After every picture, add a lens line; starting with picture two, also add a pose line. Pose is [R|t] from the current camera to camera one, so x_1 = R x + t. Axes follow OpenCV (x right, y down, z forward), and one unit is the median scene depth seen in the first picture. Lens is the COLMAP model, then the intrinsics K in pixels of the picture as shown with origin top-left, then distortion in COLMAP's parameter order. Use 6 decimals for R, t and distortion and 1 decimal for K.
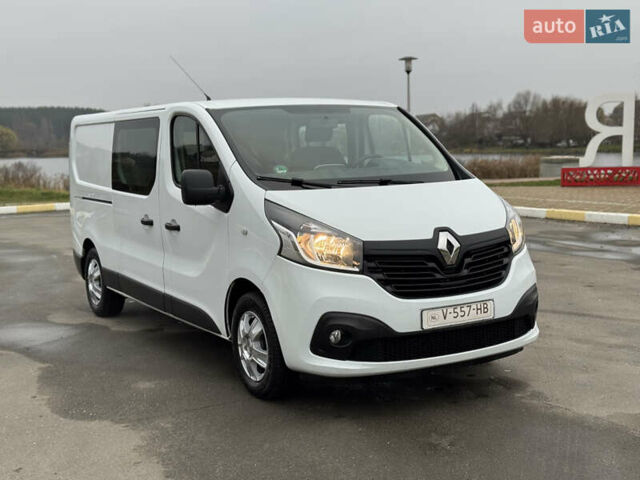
lens RADIAL K [[754.3, 0, 320.0], [0, 754.3, 240.0], [0, 0, 1]] dist [0.007134, 0.012238]
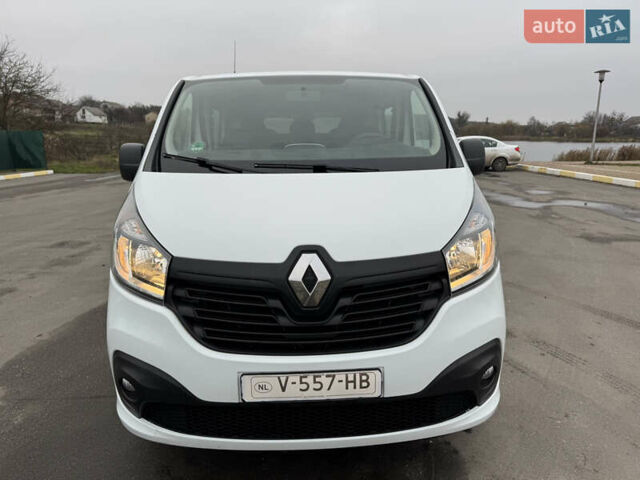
lens RADIAL K [[452.9, 0, 320.0], [0, 452.9, 240.0], [0, 0, 1]] dist [0.066480, -0.084115]
pose [[0.911306, 0.113120, -0.395886, 0.323087], [-0.070515, 0.990192, 0.120615, -0.068751], [0.405647, -0.082001, 0.910344, 0.652944]]
